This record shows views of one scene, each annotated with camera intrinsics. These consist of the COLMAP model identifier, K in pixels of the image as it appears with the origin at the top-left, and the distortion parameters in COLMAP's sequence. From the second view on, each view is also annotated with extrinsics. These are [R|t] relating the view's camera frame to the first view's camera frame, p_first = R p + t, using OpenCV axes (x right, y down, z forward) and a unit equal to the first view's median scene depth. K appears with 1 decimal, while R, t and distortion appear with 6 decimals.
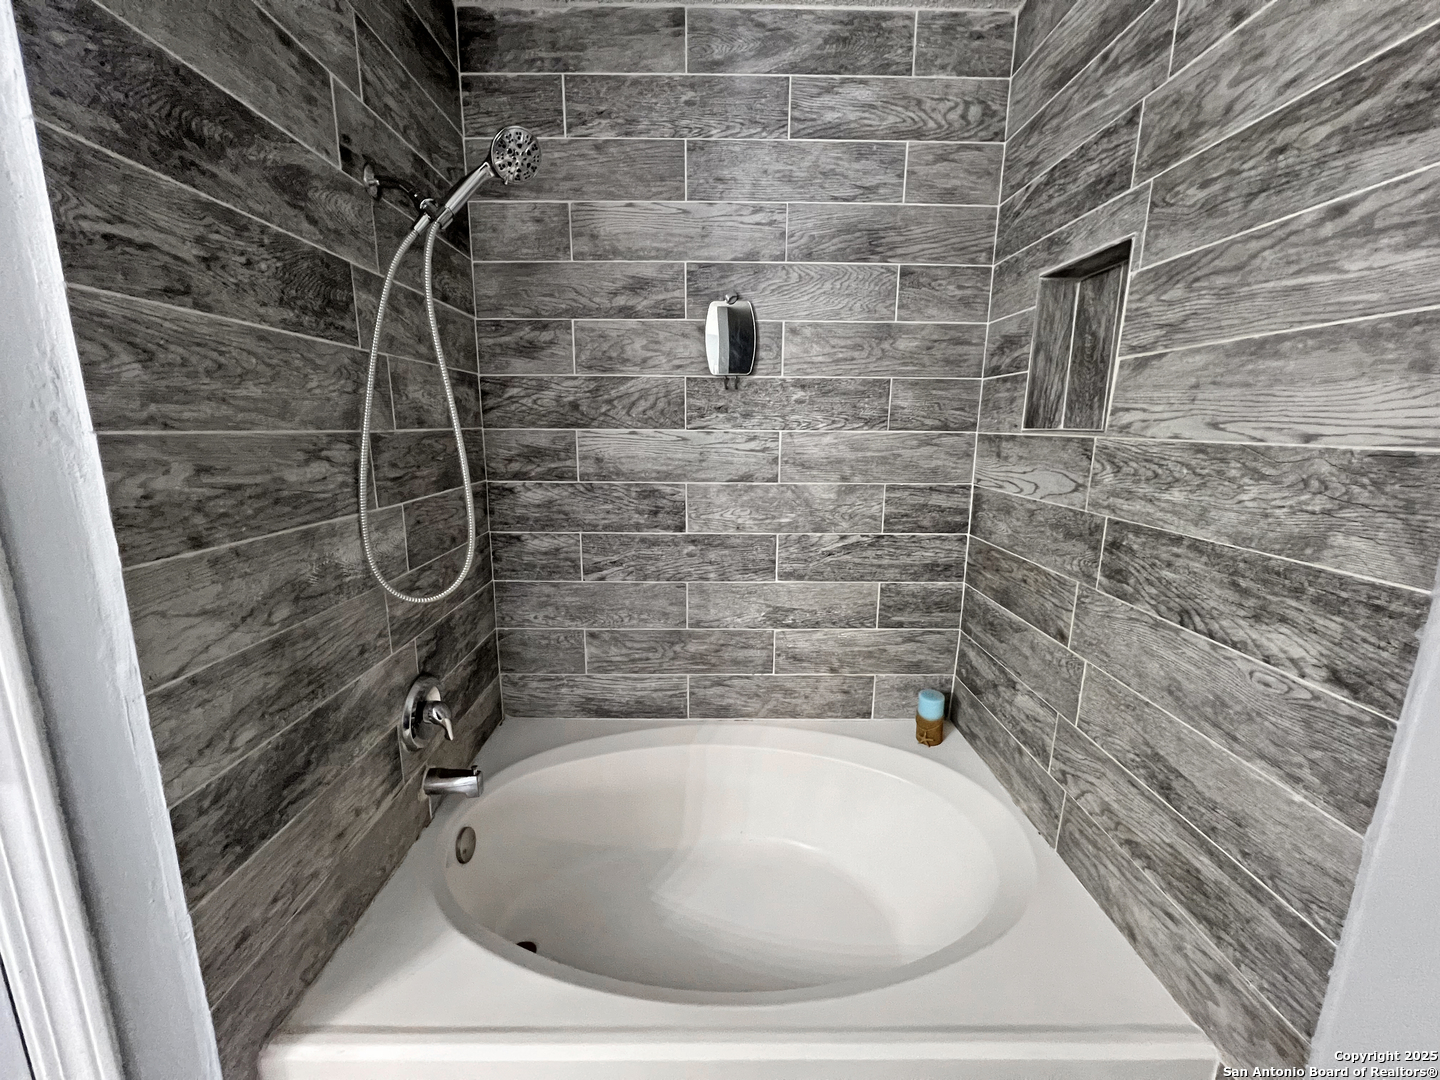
lens RADIAL K [[576.2, 0, 720.0], [0, 576.2, 540.0], [0, 0, 1]] dist [-0.001587, 0.000504]
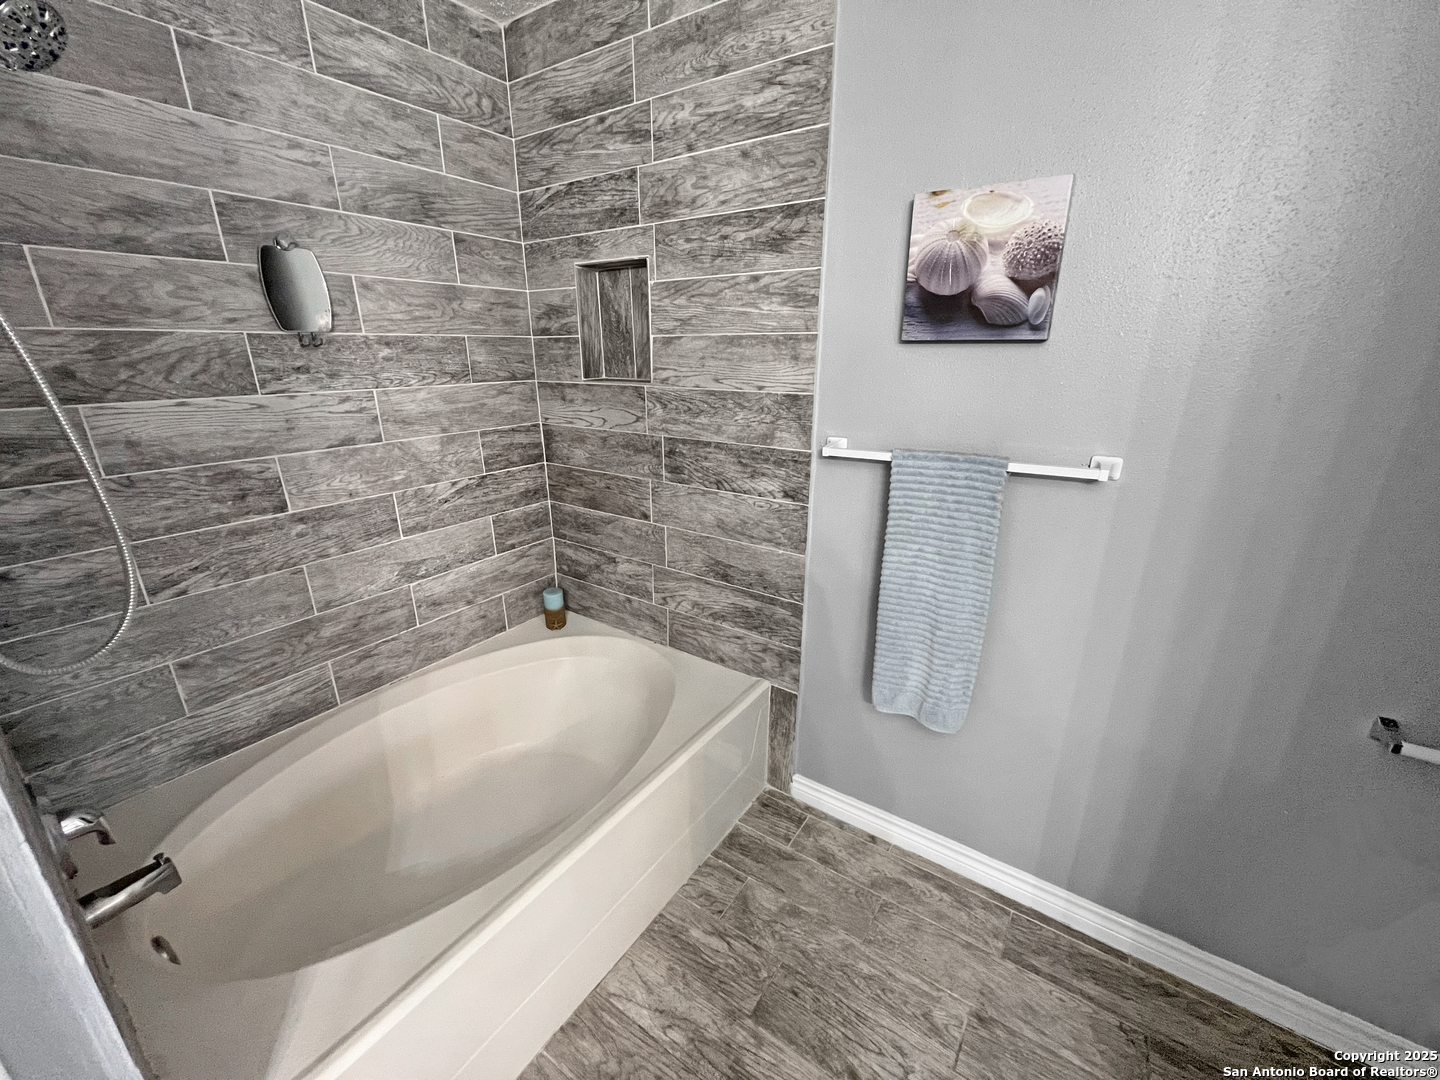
lens RADIAL K [[576.2, 0, 720.0], [0, 576.2, 540.0], [0, 0, 1]] dist [-0.001587, 0.000504]
pose [[0.576897, -0.266126, 0.772248, -0.405439], [0.167428, 0.963888, 0.207093, -0.047480], [-0.799474, 0.009825, 0.600621, -0.074051]]
